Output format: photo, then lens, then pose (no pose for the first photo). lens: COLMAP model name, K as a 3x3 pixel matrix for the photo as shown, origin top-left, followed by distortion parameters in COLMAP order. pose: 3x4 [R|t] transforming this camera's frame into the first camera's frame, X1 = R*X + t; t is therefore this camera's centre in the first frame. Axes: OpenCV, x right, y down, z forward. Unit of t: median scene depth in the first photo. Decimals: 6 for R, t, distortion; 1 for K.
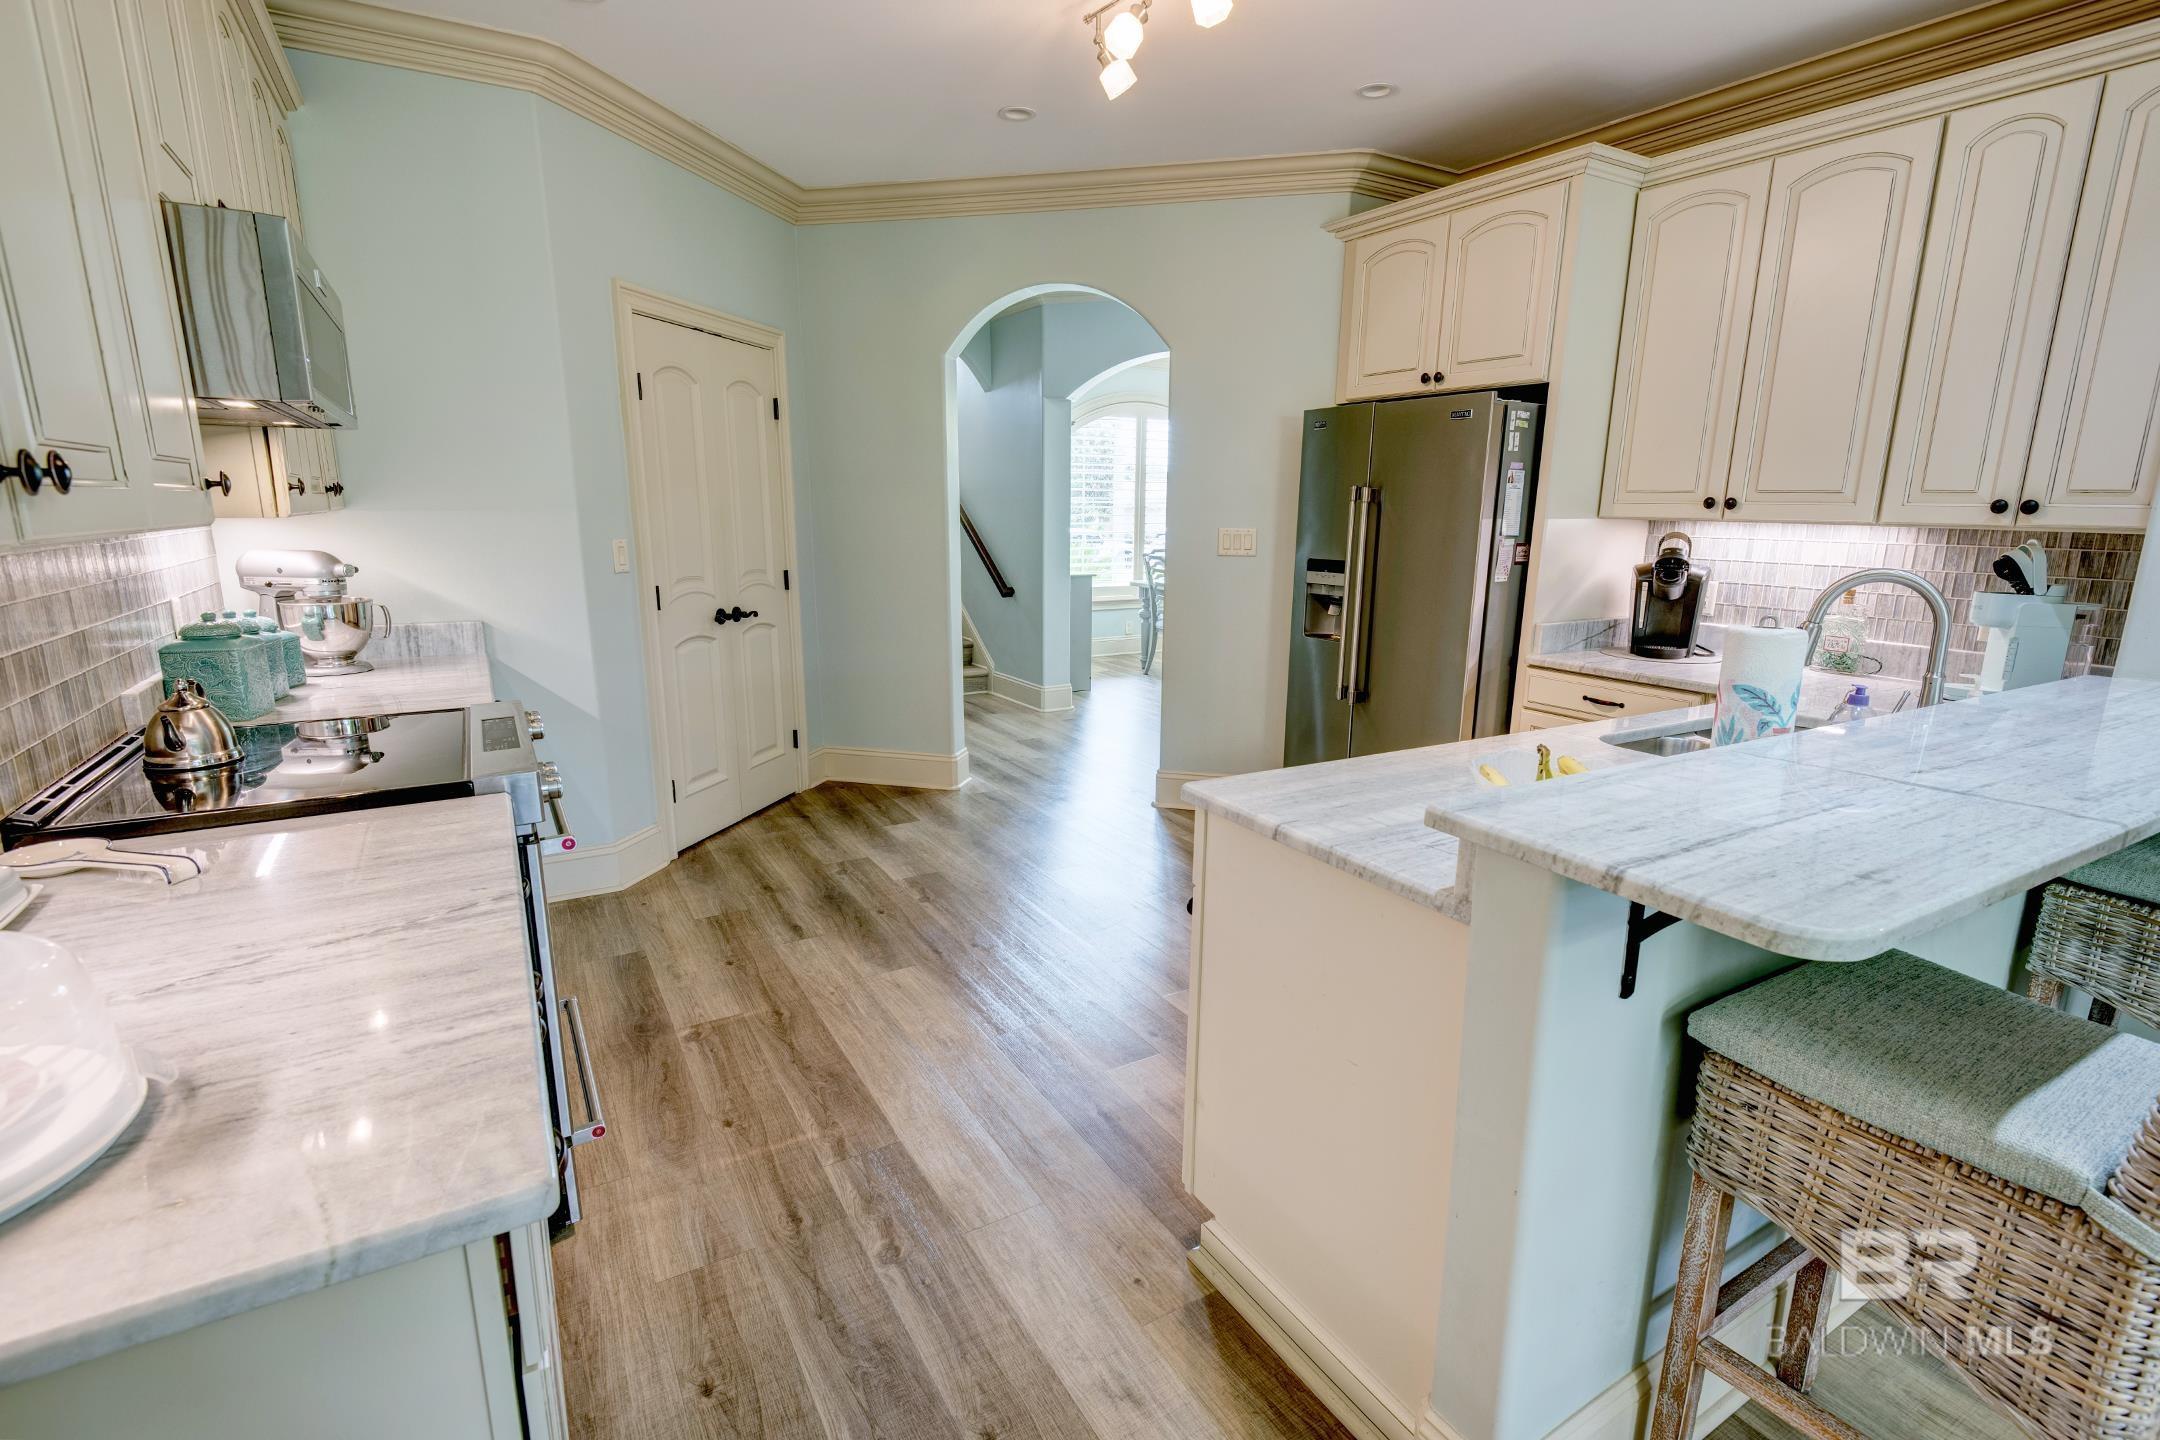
lens RADIAL K [[994.1, 0, 1066.6], [0, 994.1, 710.9], [0, 0, 1]] dist [0.026774, -0.009825]
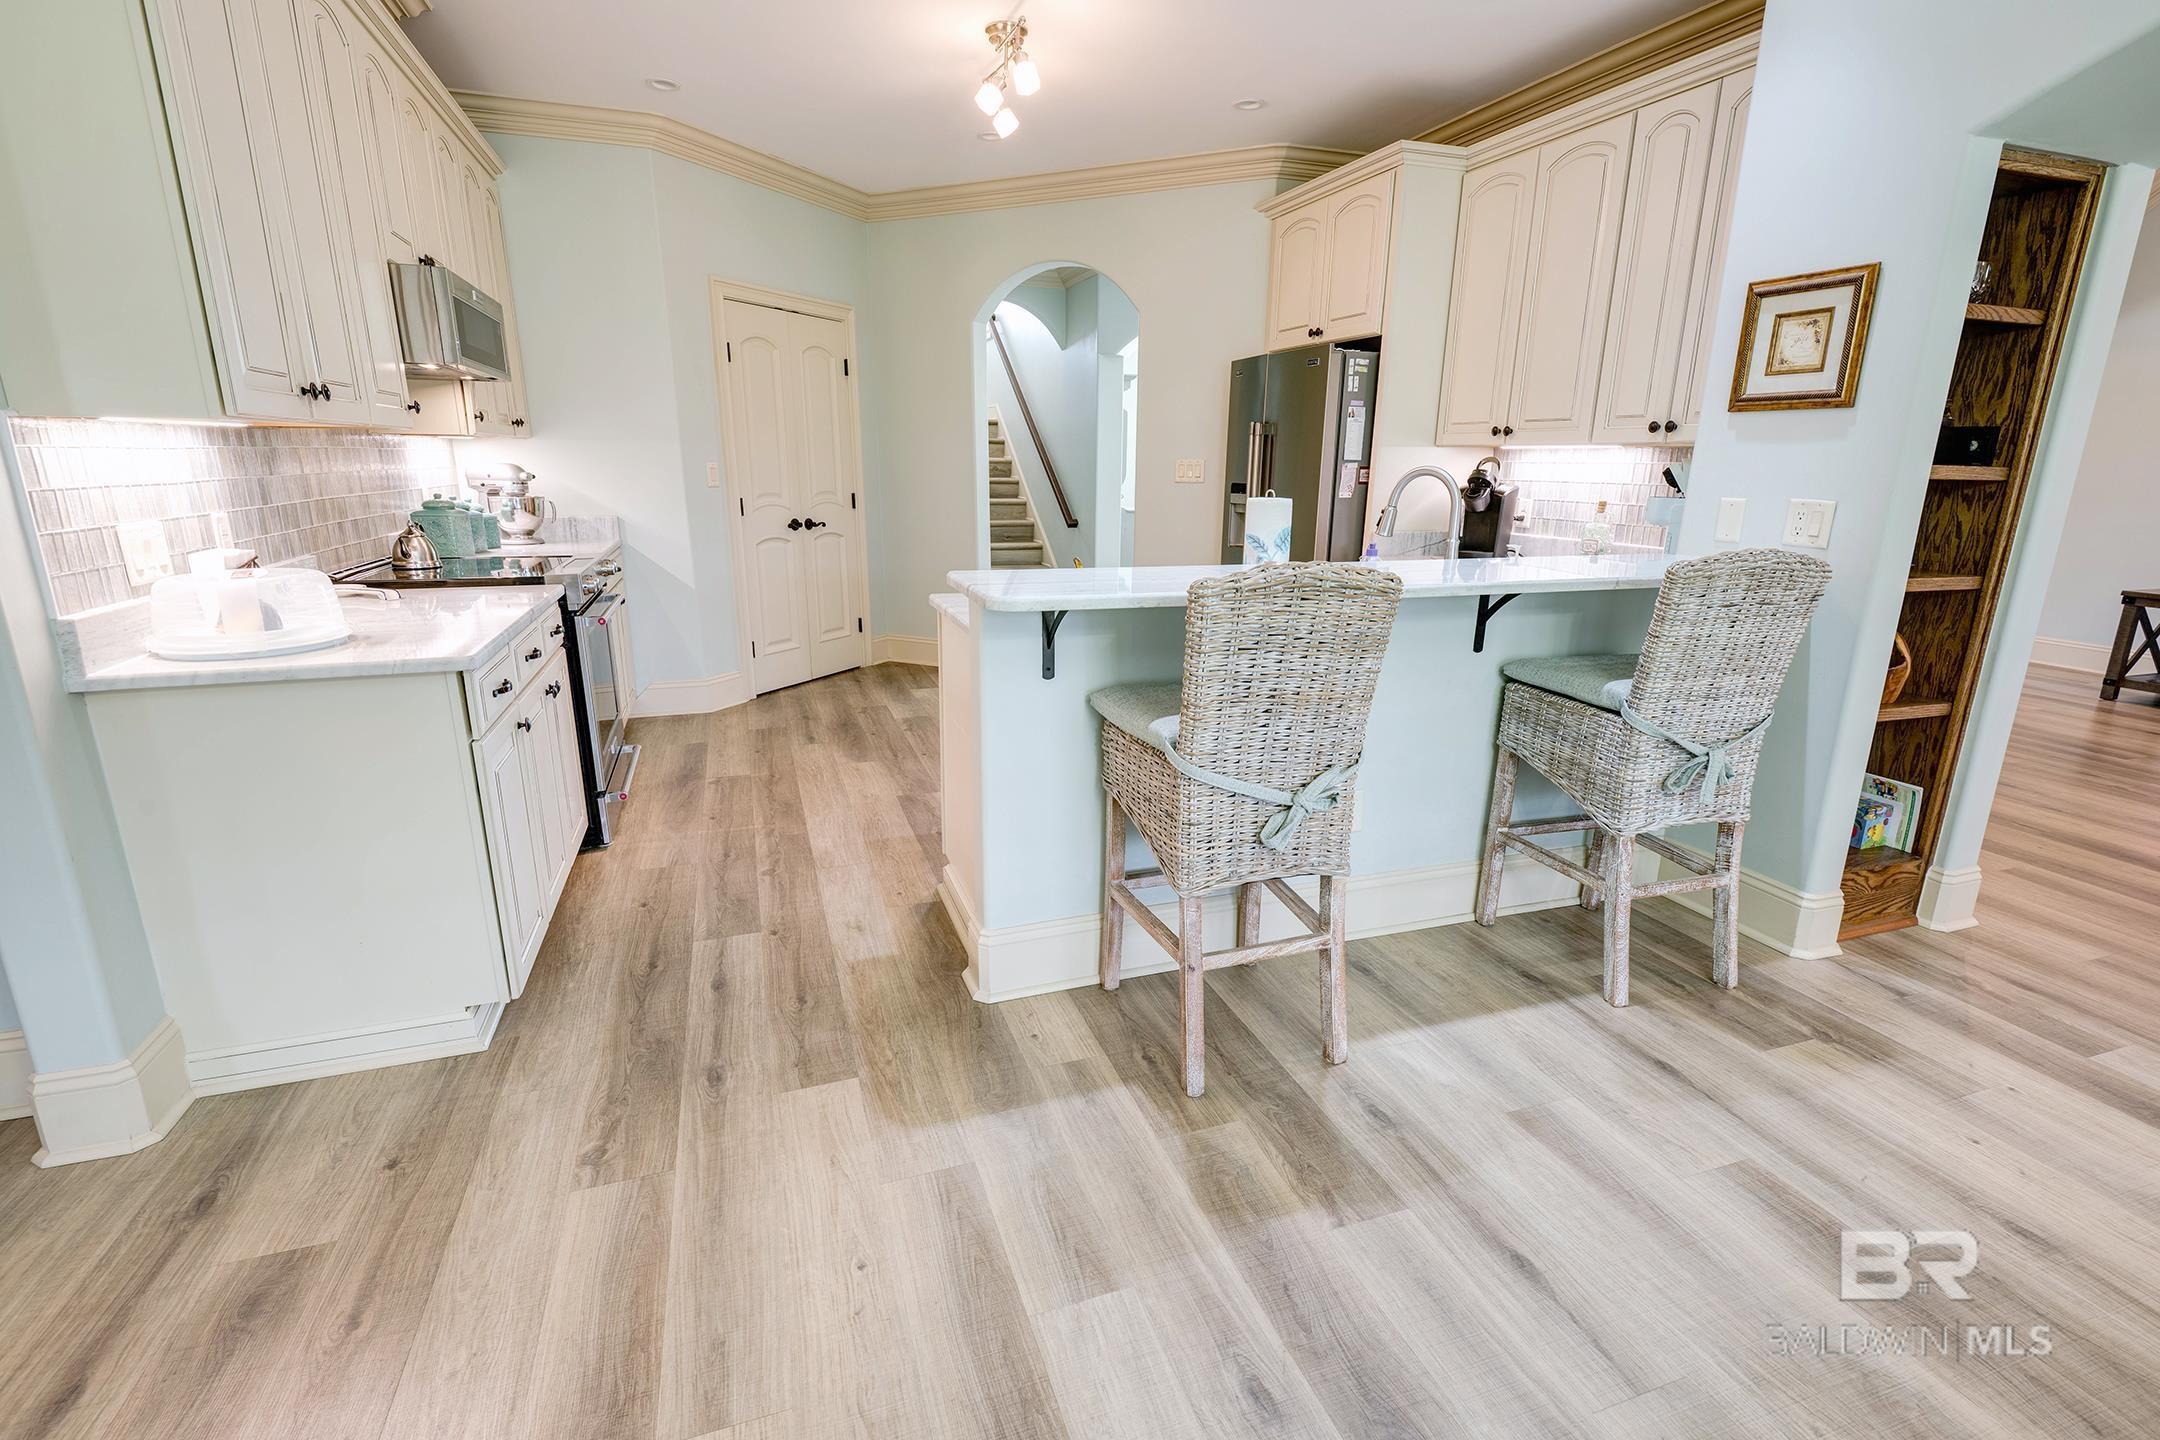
lens RADIAL K [[994.1, 0, 1089.6], [0, 994.1, 721.7], [0, 0, 1]] dist [0.026774, -0.009825]
pose [[0.979801, 0.051243, -0.193298, 0.414580], [-0.042064, 0.997797, 0.051298, 0.111174], [0.195501, -0.042131, 0.979798, -0.332361]]
